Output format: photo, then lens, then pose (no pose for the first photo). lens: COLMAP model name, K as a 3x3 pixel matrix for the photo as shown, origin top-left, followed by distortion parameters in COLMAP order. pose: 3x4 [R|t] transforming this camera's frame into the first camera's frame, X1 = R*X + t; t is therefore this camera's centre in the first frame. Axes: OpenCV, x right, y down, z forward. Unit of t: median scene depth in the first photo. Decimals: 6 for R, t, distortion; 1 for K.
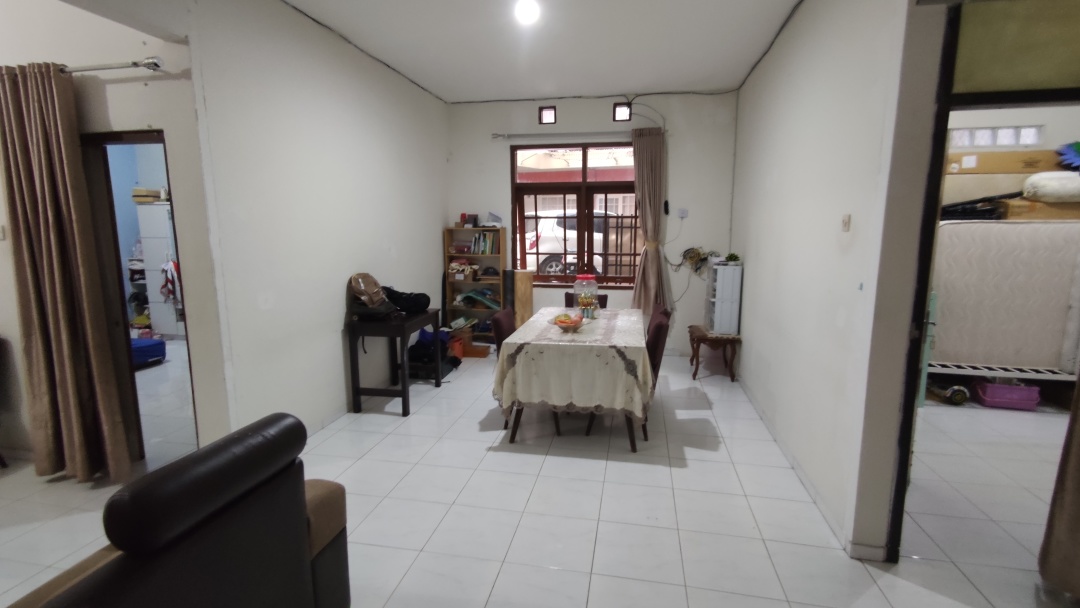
lens RADIAL K [[490.7, 0, 544.7], [0, 490.7, 308.2], [0, 0, 1]] dist [-0.002432, -0.003061]
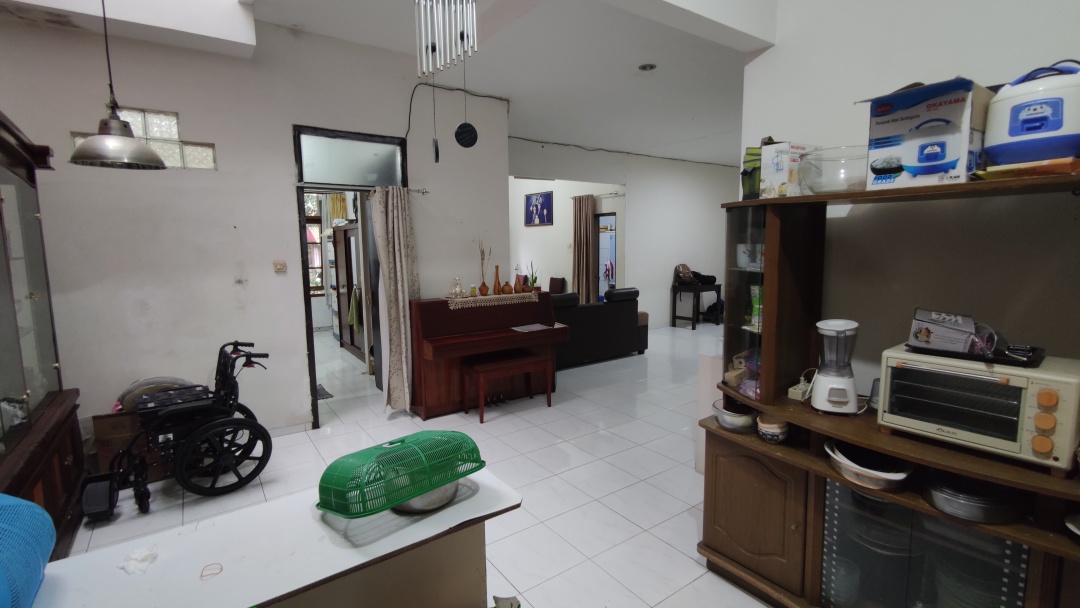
lens RADIAL K [[490.7, 0, 539.5], [0, 490.7, 305.2], [0, 0, 1]] dist [-0.002432, -0.003061]
pose [[0.714626, 0.079474, -0.694977, 0.875257], [-0.101569, 0.994785, 0.009317, 0.192442], [0.692094, 0.063930, 0.718971, -1.244261]]
